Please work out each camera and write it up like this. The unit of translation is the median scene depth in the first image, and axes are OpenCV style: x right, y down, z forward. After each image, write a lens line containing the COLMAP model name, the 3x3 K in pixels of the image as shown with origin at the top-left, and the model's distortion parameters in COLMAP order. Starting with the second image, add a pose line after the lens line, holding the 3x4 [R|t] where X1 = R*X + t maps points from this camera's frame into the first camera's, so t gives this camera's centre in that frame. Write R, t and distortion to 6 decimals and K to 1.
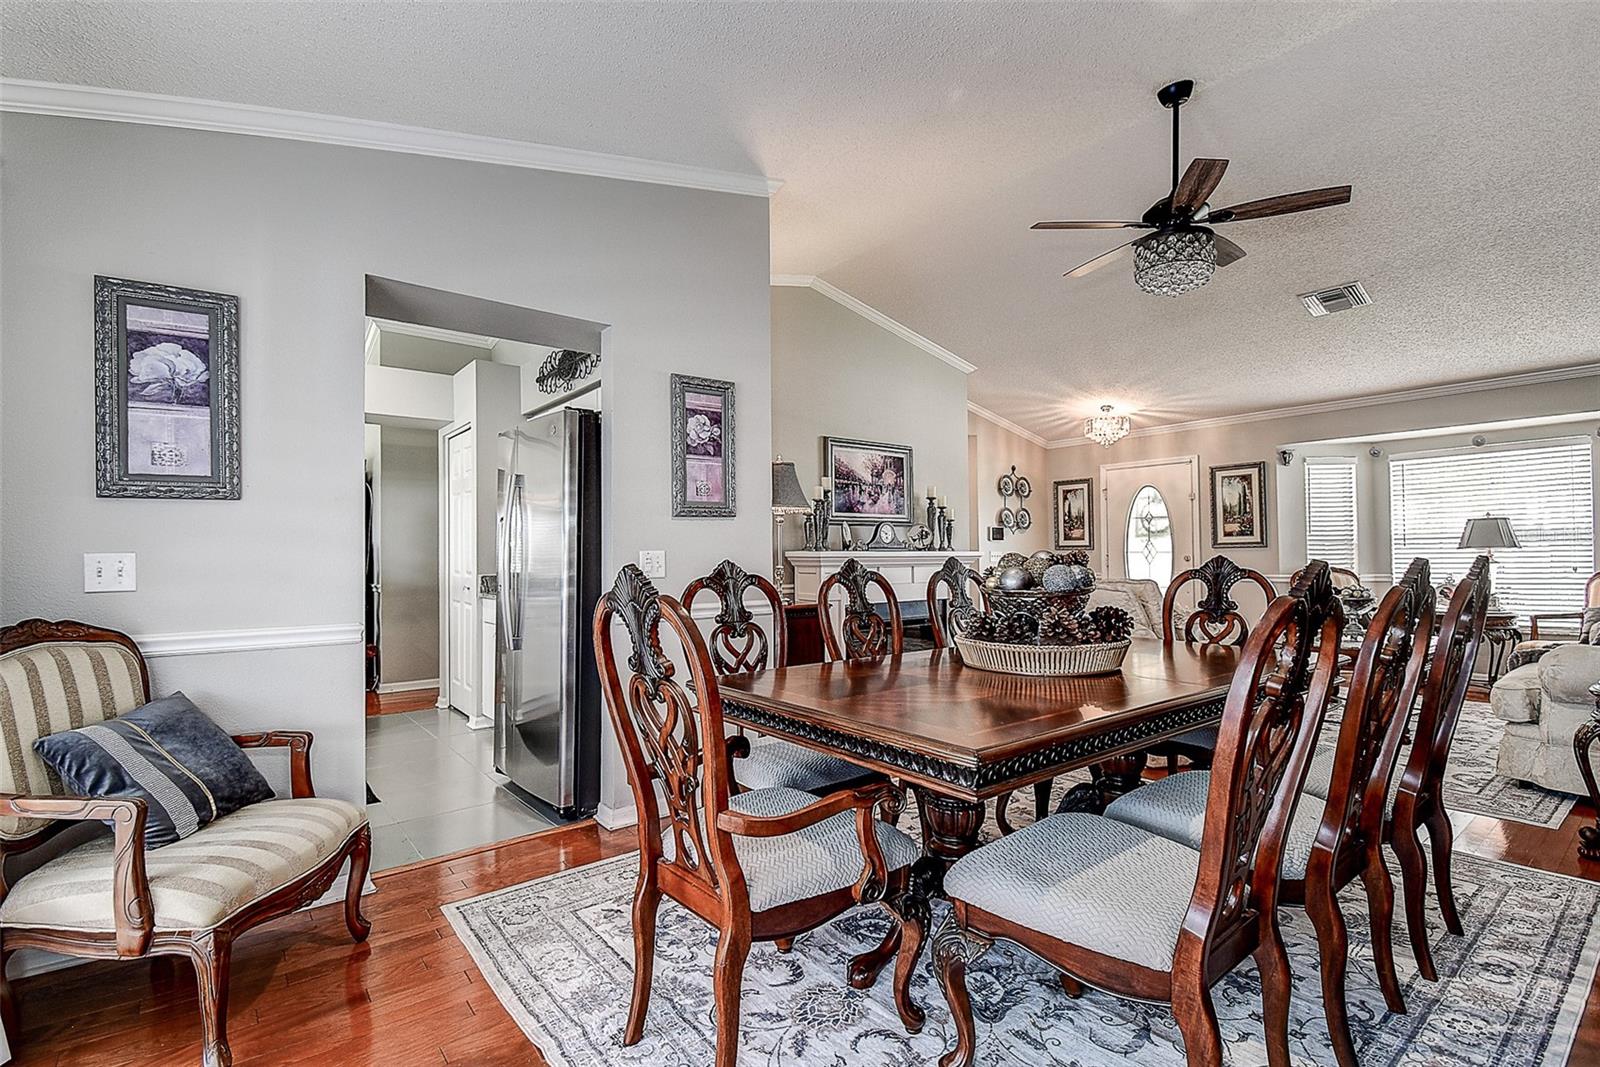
lens RADIAL K [[721.7, 0, 795.3], [0, 721.7, 546.4], [0, 0, 1]] dist [0.003606, -0.007091]
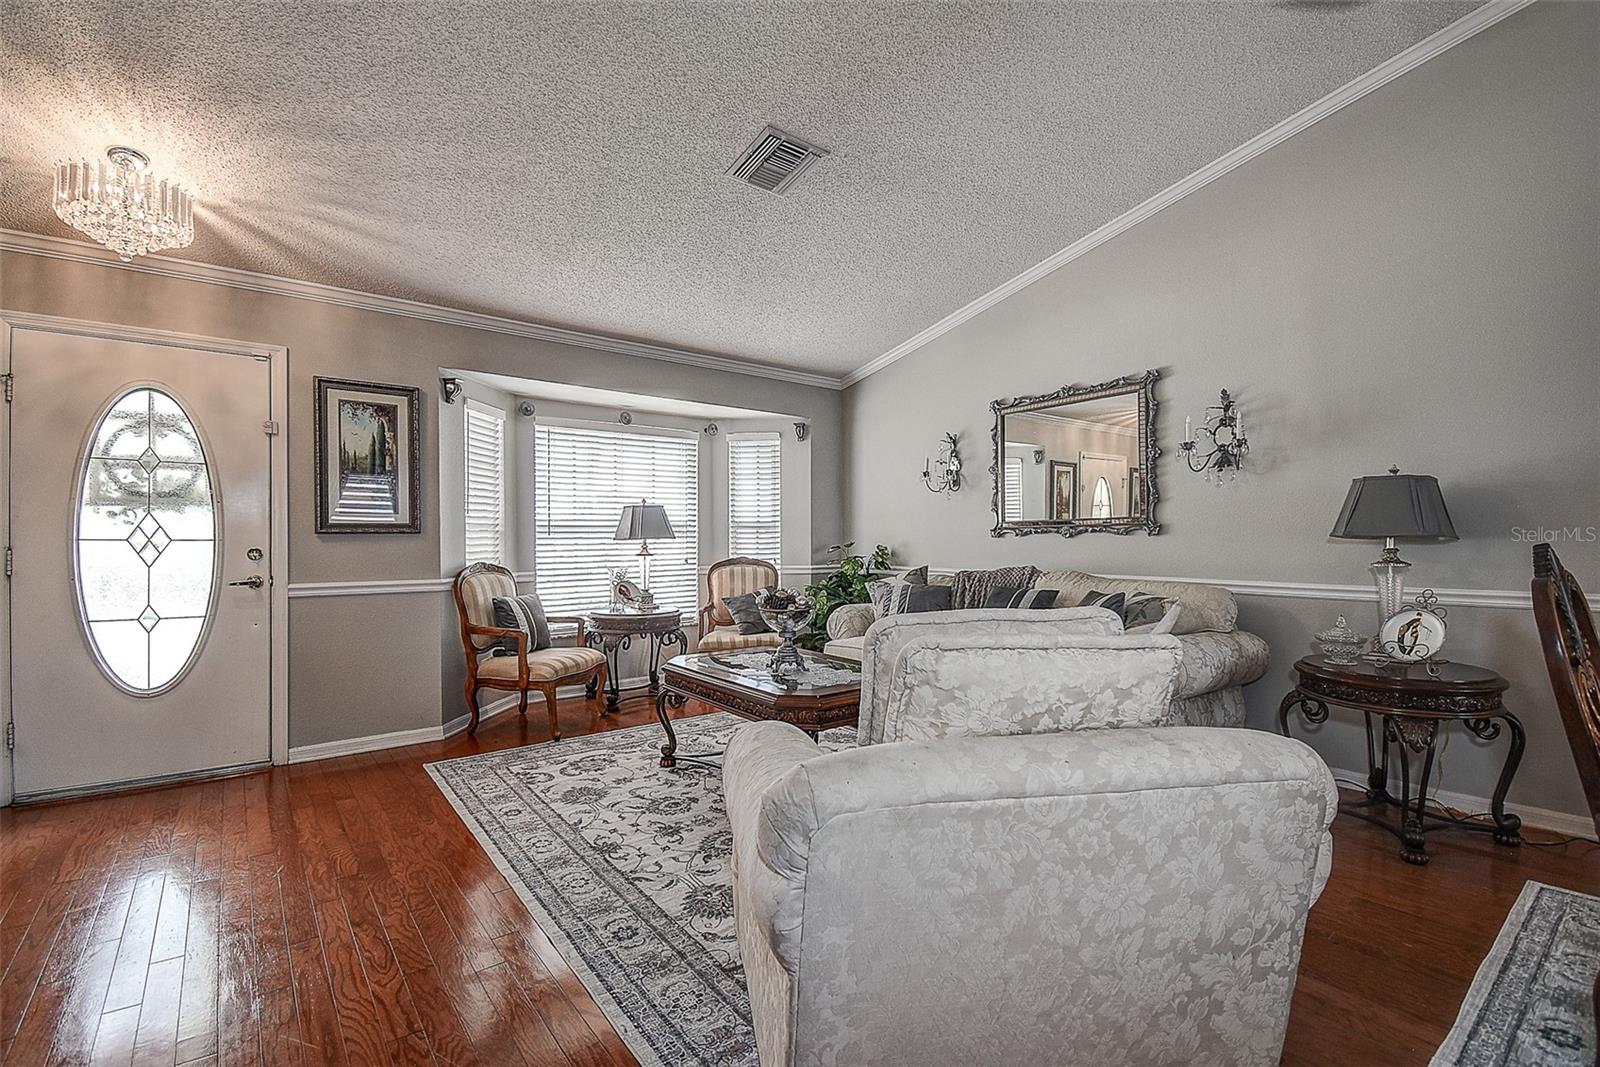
lens RADIAL K [[721.7, 0, 802.7], [0, 721.7, 548.1], [0, 0, 1]] dist [0.003606, -0.007091]
pose [[-0.011129, -0.001708, 0.999937, 0.062159], [-0.010862, 0.999940, 0.001588, 0.008863], [-0.999879, -0.010844, -0.011147, 0.740316]]
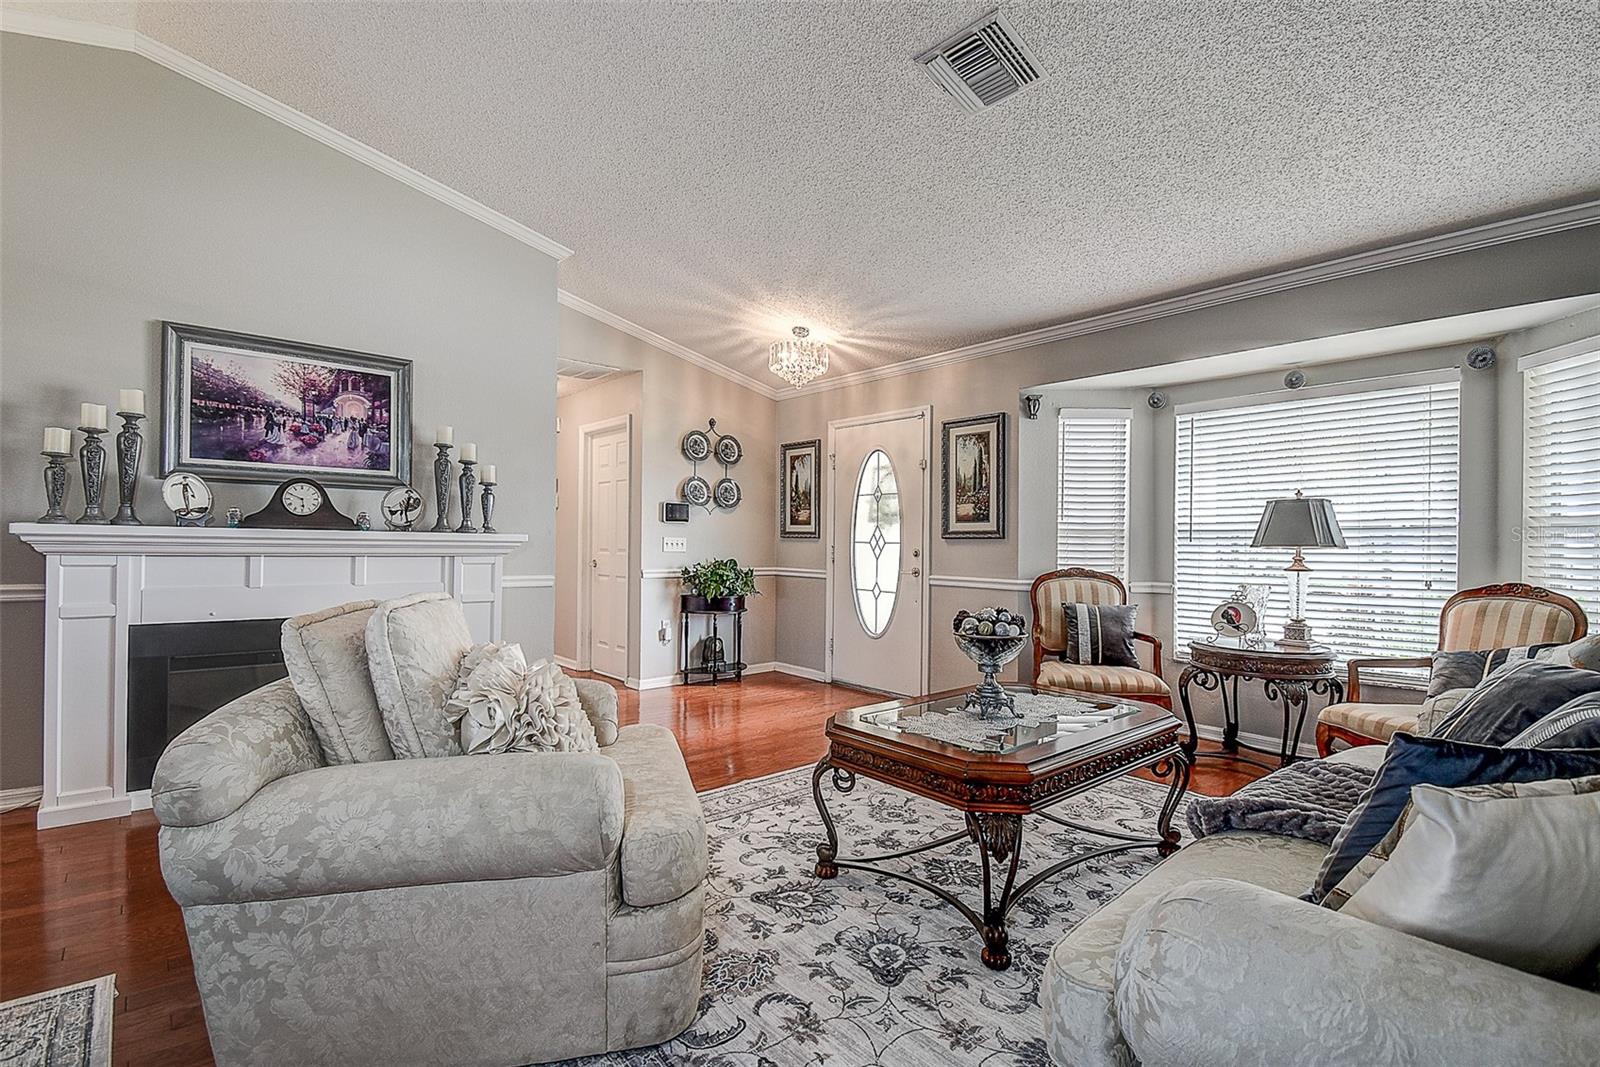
lens RADIAL K [[721.7, 0, 791.1], [0, 721.7, 540.3], [0, 0, 1]] dist [0.003606, -0.007091]
pose [[0.998057, 0.024505, 0.057291, 0.443201], [-0.025012, 0.999654, 0.008143, 0.001514], [-0.057072, -0.009560, 0.998324, 0.359766]]
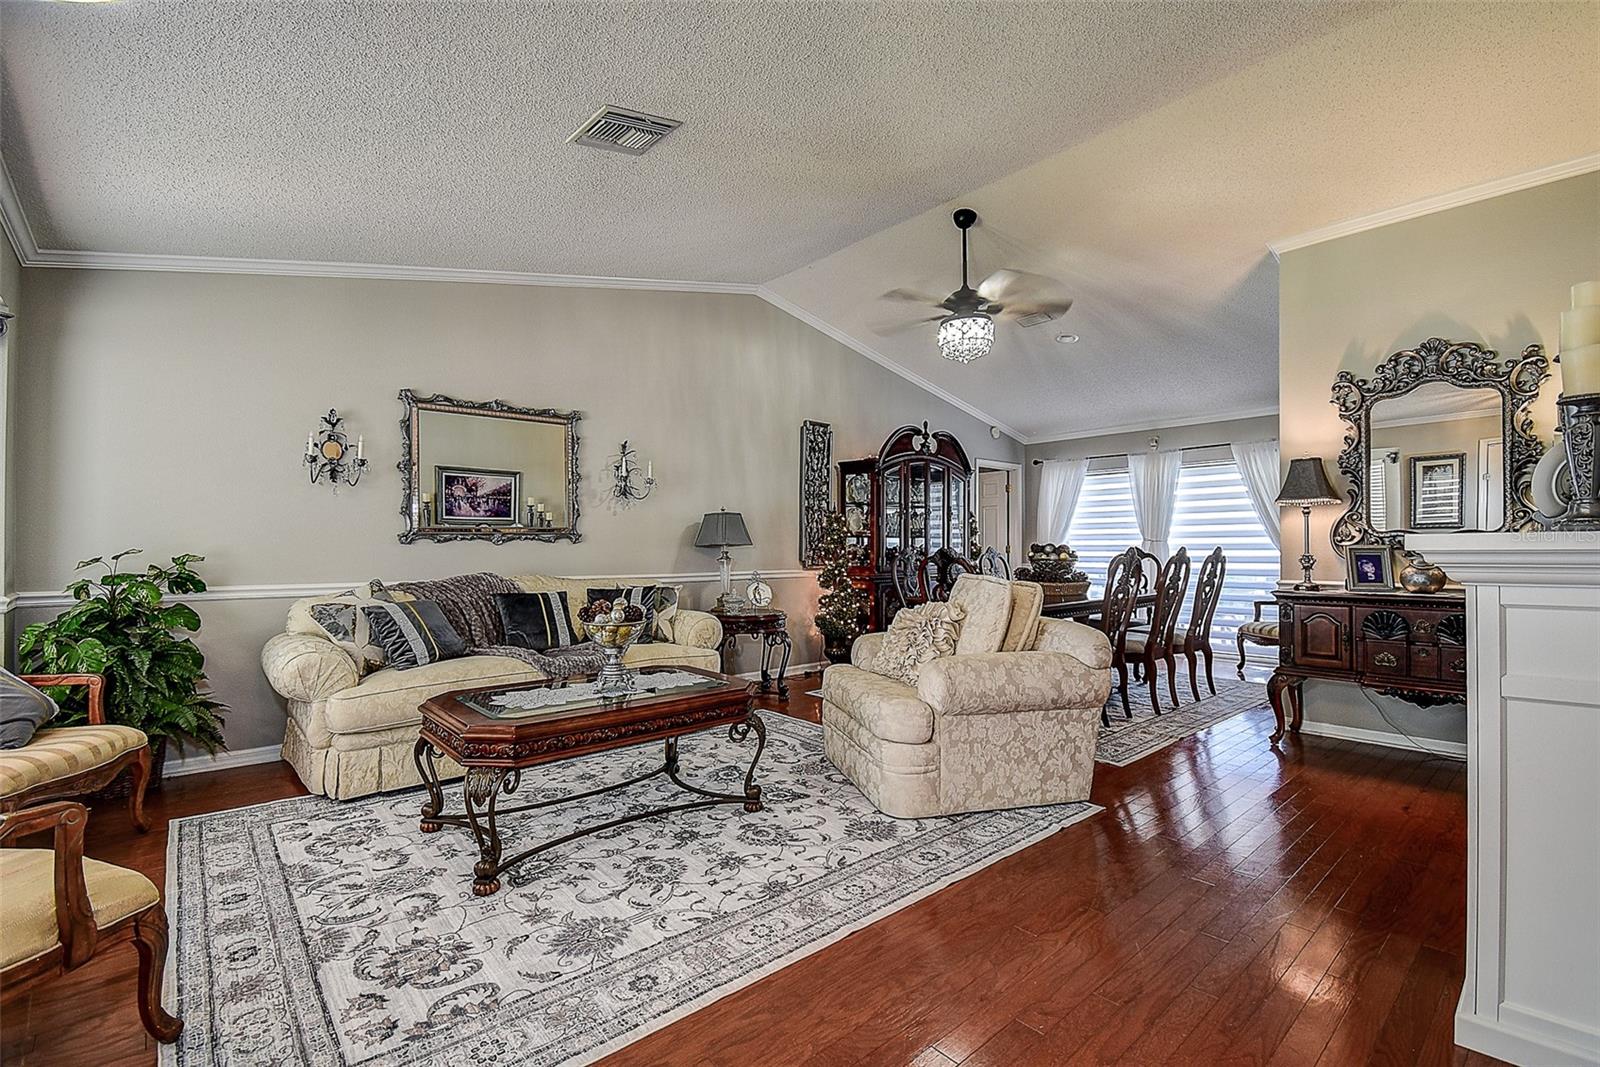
lens RADIAL K [[721.7, 0, 824.9], [0, 721.7, 539.4], [0, 0, 1]] dist [0.003606, -0.007091]
pose [[-0.994428, 0.011221, -0.104819, 0.488701], [0.013706, 0.999641, -0.023023, 0.012809], [0.104523, -0.024331, -0.994225, 1.220887]]
